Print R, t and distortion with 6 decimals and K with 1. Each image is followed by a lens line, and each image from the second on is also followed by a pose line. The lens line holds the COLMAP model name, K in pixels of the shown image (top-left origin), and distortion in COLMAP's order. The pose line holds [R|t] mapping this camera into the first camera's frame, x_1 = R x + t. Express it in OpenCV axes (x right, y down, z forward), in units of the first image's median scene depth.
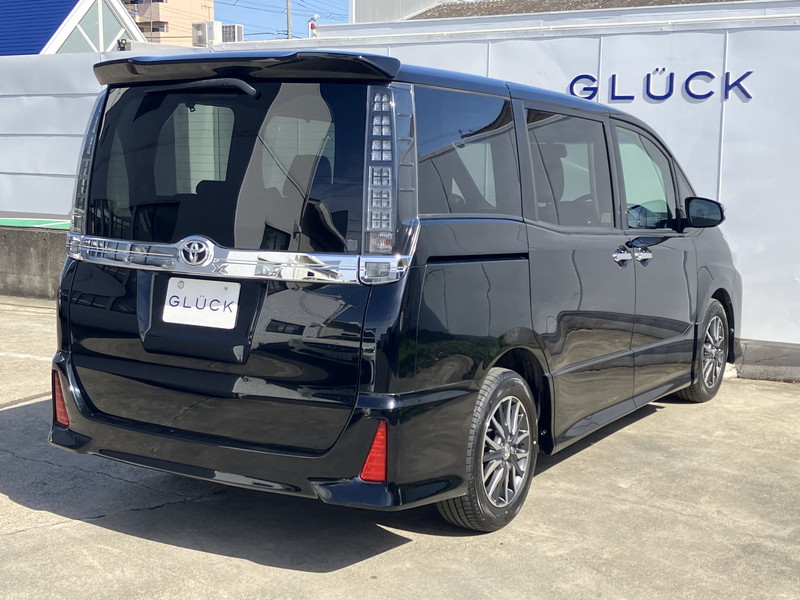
lens RADIAL K [[1143.9, 0, 394.8], [0, 1143.9, 312.6], [0, 0, 1]] dist [0.030443, 0.000000]
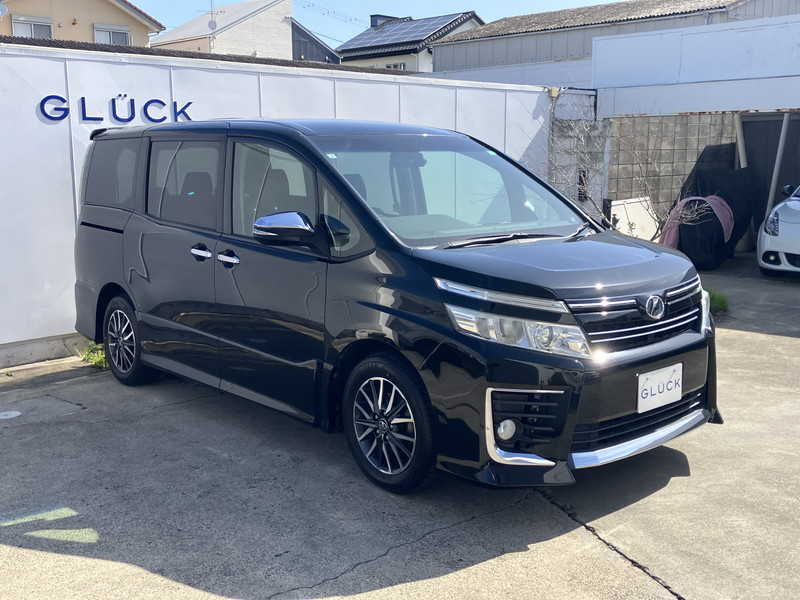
lens RADIAL K [[866.2, 0, 392.7], [0, 866.2, 297.5], [0, 0, 1]] dist [0.015585, 0.000000]
pose [[0.244925, -0.163021, 0.955738, -0.902263], [0.158360, 0.979251, 0.126449, -0.130167], [-0.956522, 0.120380, 0.265659, 0.859504]]
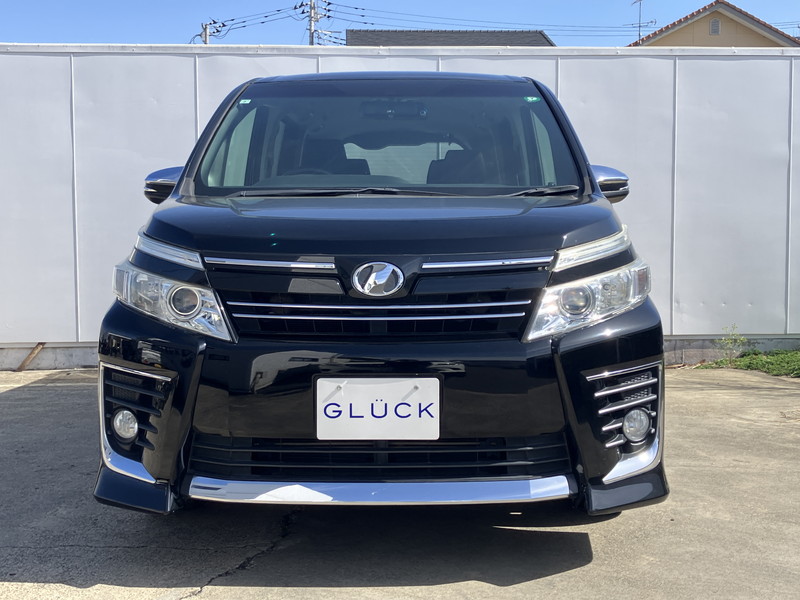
lens RADIAL K [[983.4, 0, 410.8], [0, 983.4, 290.2], [0, 0, 1]] dist [0.015579, 0.000000]
pose [[0.824150, -0.045656, 0.564528, -0.428525], [0.094357, 0.993884, -0.057371, 0.043403], [-0.558456, 0.100550, 0.823417, 0.402726]]
